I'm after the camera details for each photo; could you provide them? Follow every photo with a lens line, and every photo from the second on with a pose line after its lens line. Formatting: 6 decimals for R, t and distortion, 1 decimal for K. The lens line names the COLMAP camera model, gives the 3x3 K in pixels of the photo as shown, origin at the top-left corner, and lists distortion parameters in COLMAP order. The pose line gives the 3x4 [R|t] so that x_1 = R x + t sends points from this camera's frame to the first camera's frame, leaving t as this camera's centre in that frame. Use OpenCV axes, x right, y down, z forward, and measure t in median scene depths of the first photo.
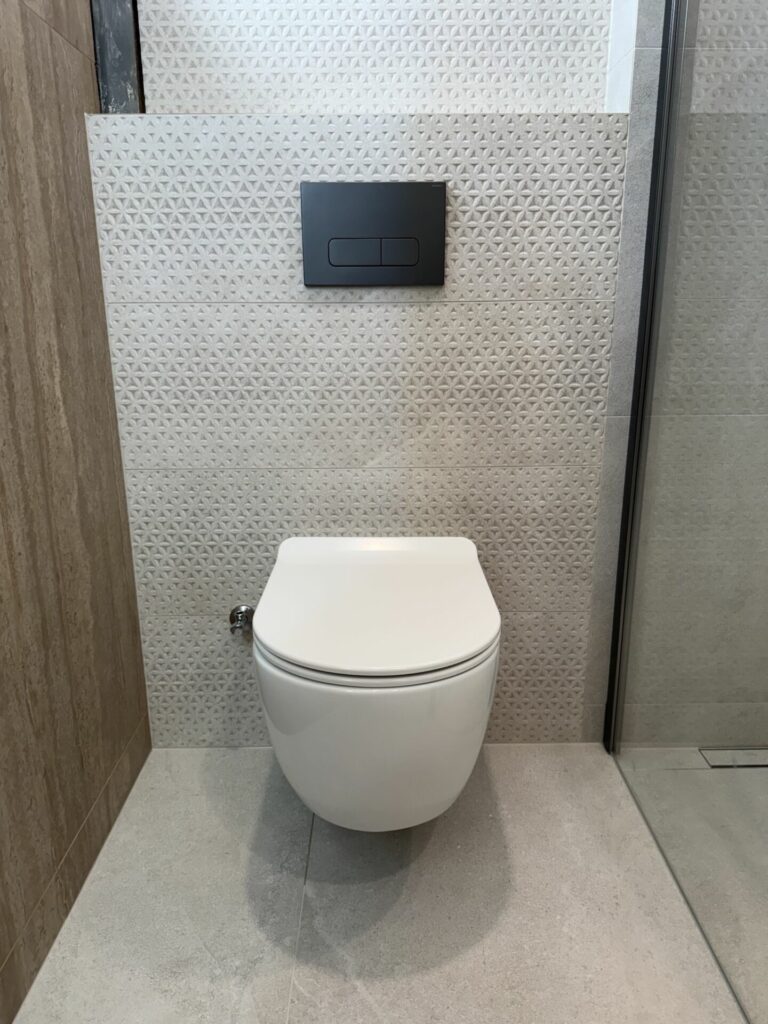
lens RADIAL K [[718.5, 0, 381.8], [0, 718.5, 517.7], [0, 0, 1]] dist [0.067310, -0.113067]
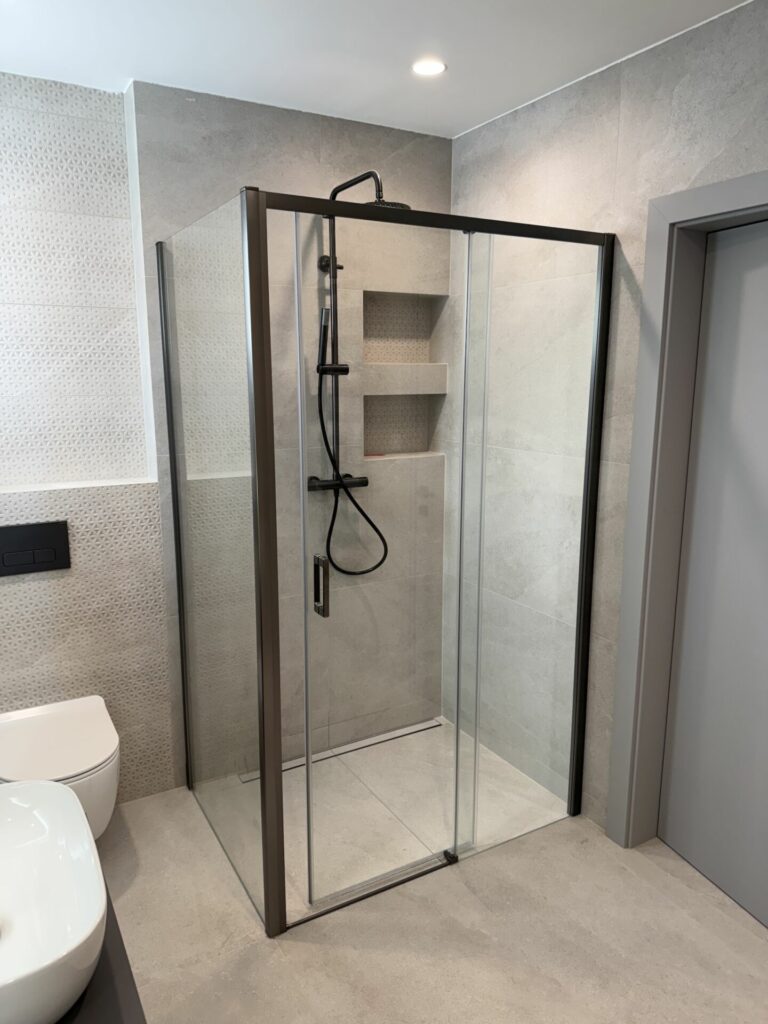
lens RADIAL K [[718.5, 0, 381.8], [0, 718.5, 517.7], [0, 0, 1]] dist [0.067310, -0.113067]
pose [[0.871817, -0.088433, 0.481782, -0.108613], [0.131322, 0.989759, -0.055961, -0.229567], [-0.471900, 0.112057, 0.874502, -1.080512]]
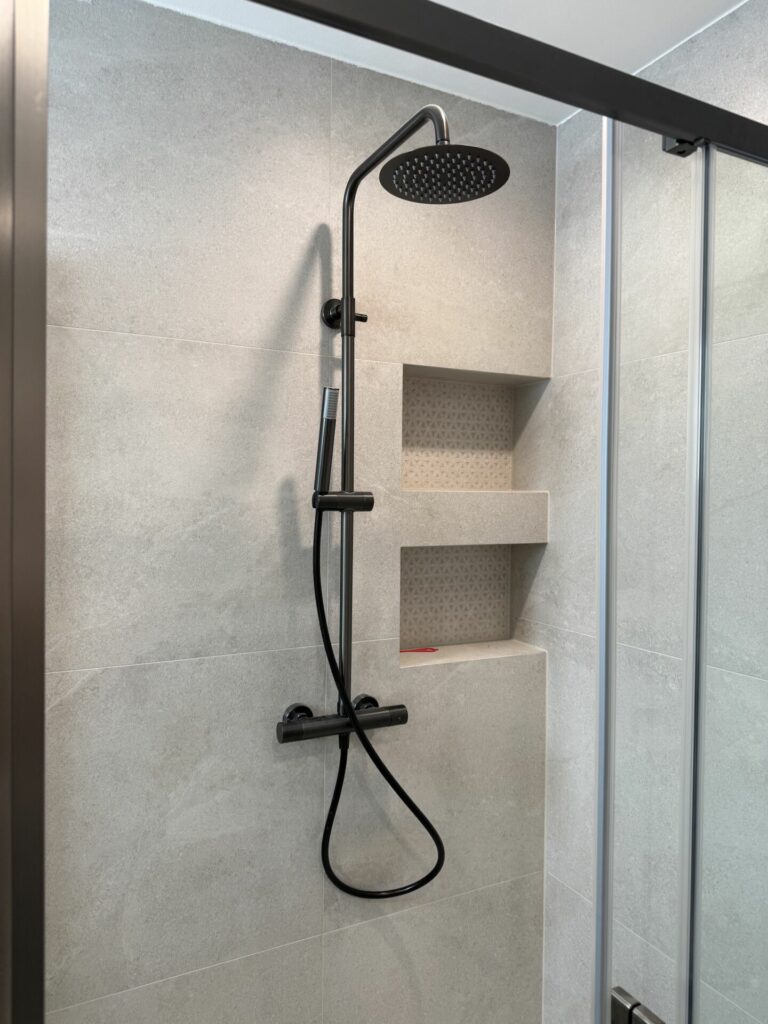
lens RADIAL K [[712.1, 0, 385.4], [0, 712.1, 504.9], [0, 0, 1]] dist [0.076816, -0.105883]
pose [[0.894112, 0.011018, 0.447707, 0.387067], [0.108687, 0.964472, -0.240793, -0.518613], [-0.434454, 0.263956, 0.861149, -0.190479]]
